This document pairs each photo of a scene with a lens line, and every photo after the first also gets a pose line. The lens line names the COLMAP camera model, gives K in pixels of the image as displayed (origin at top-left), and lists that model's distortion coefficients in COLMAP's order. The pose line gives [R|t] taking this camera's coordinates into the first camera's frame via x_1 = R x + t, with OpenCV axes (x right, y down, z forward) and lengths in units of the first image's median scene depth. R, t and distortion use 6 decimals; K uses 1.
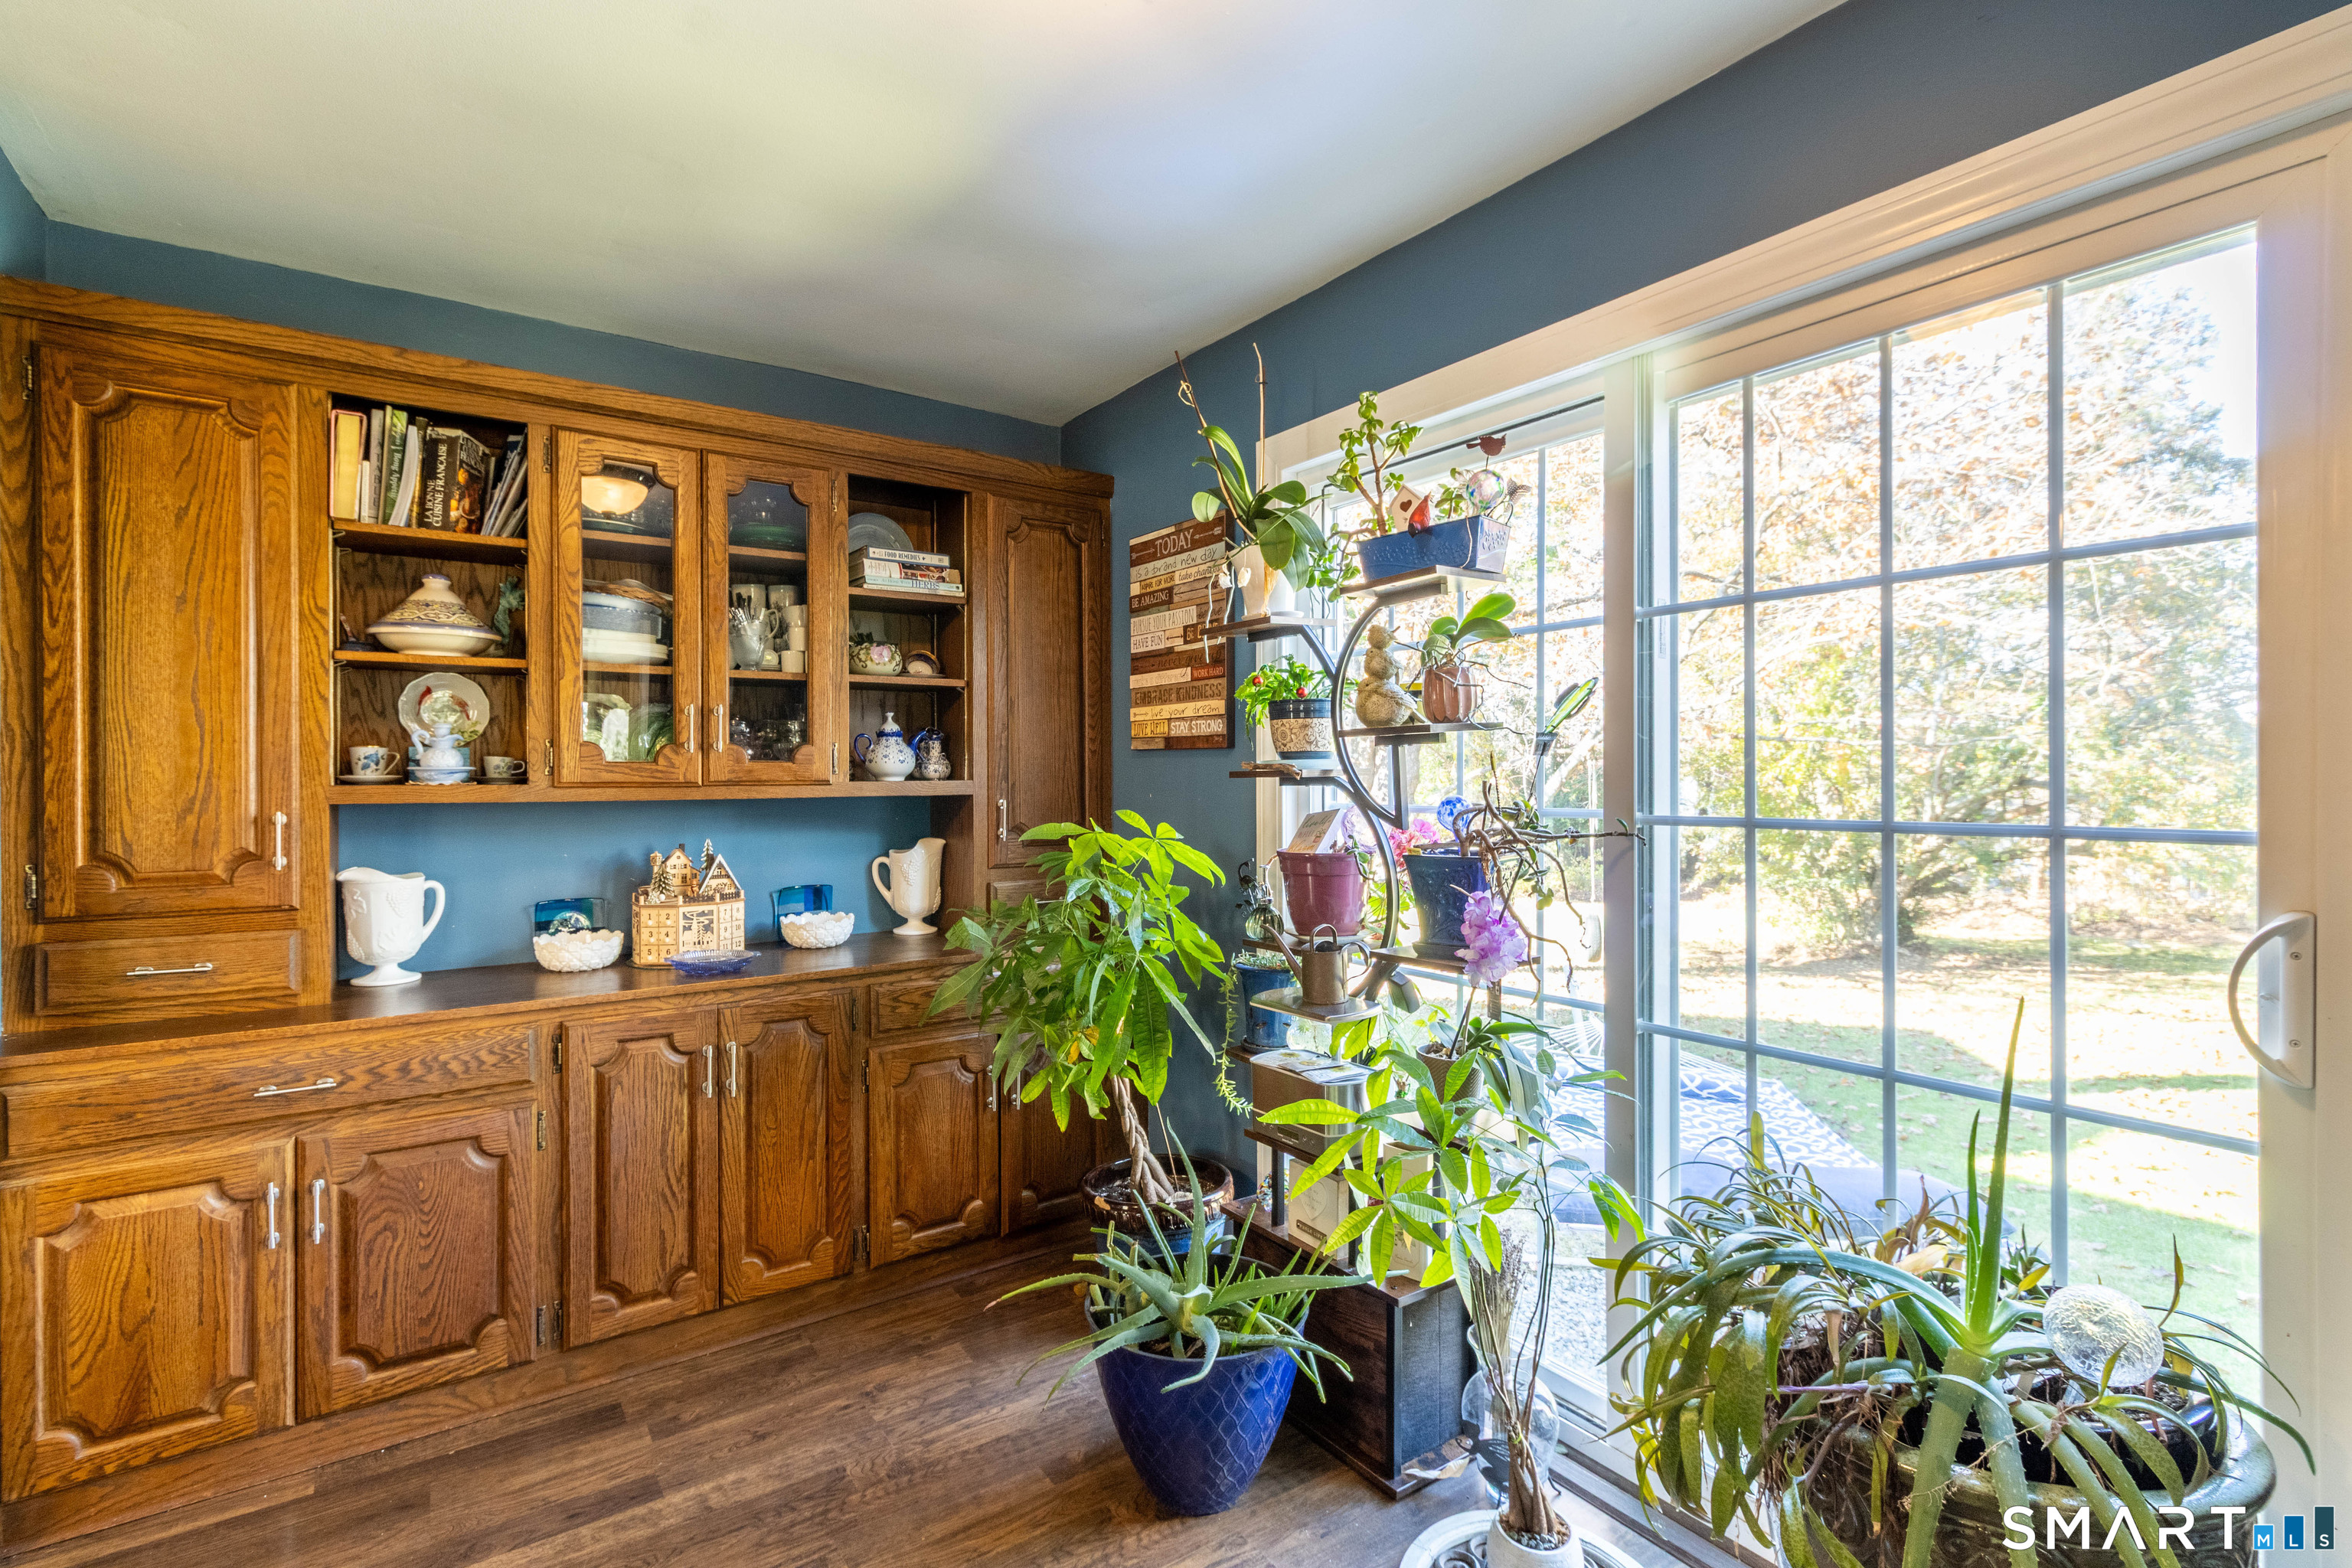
lens RADIAL K [[1092.0, 0, 1206.7], [0, 1092.0, 779.9], [0, 0, 1]] dist [0.003379, -0.000205]
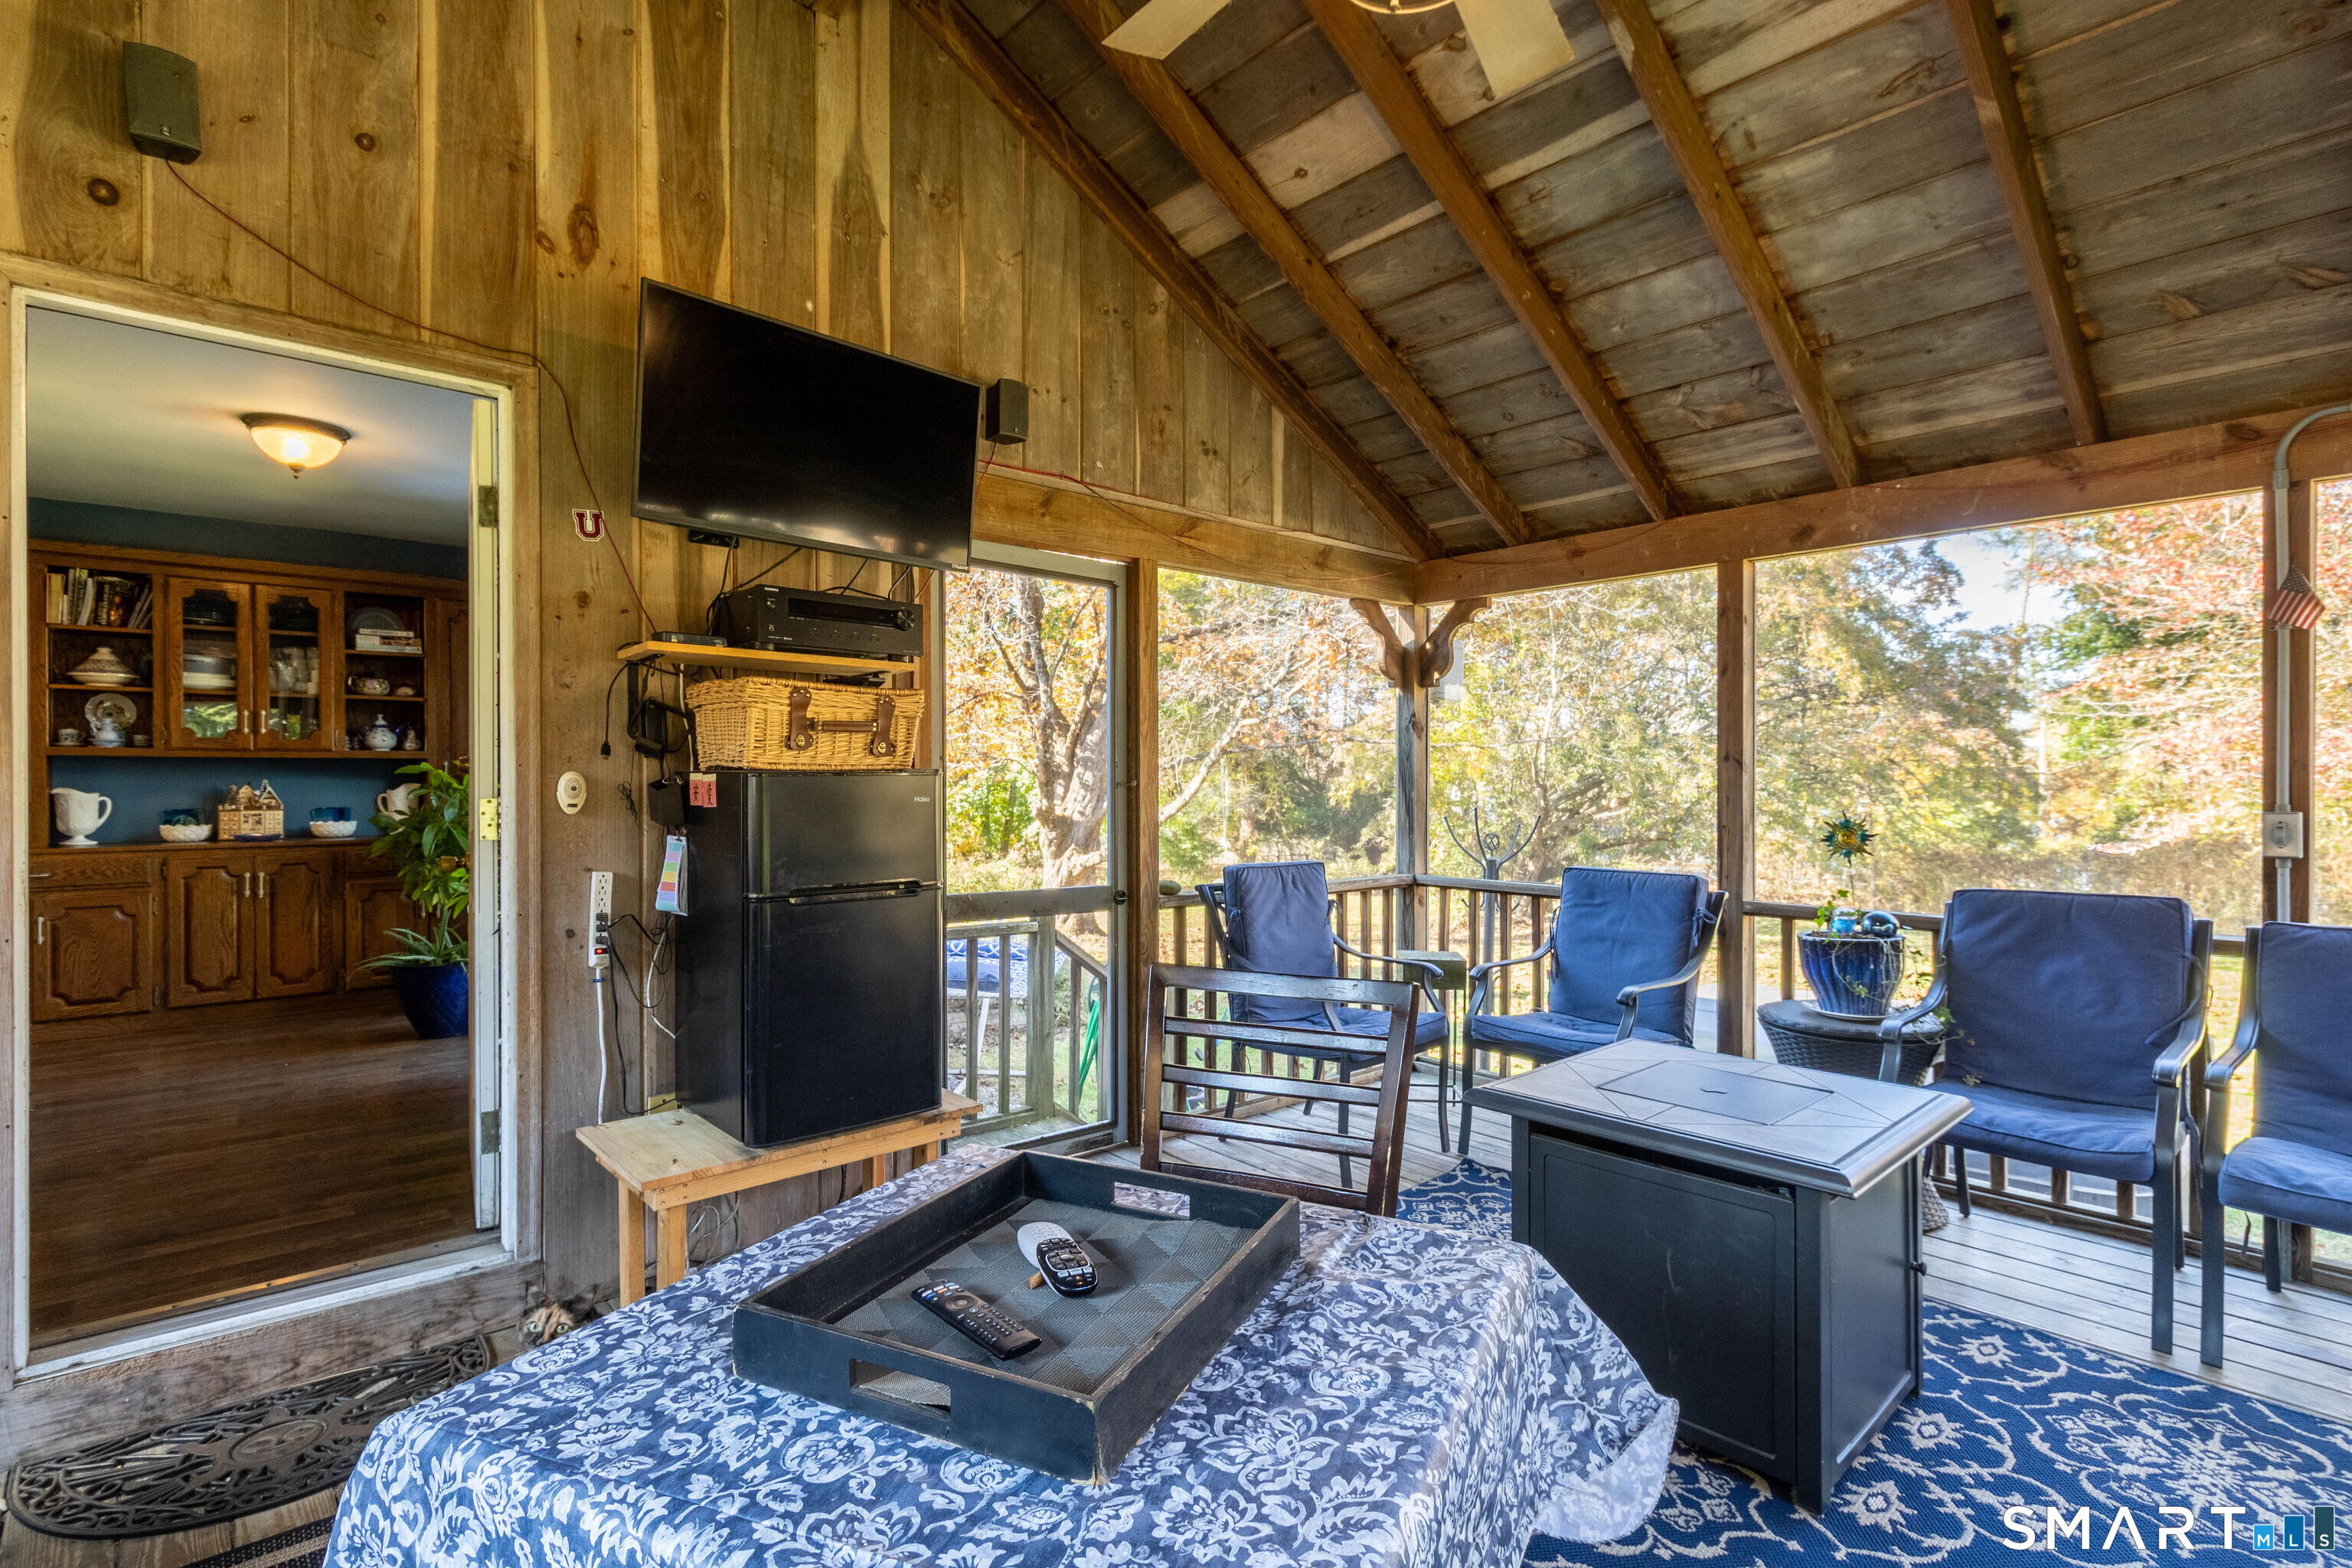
lens RADIAL K [[1092.0, 0, 1160.6], [0, 1092.0, 785.7], [0, 0, 1]] dist [0.003379, -0.000205]
pose [[0.994385, 0.000803, 0.105822, 1.063313], [-0.001146, 0.999994, 0.003177, 0.066659], [-0.105819, -0.003281, 0.994380, -1.271775]]
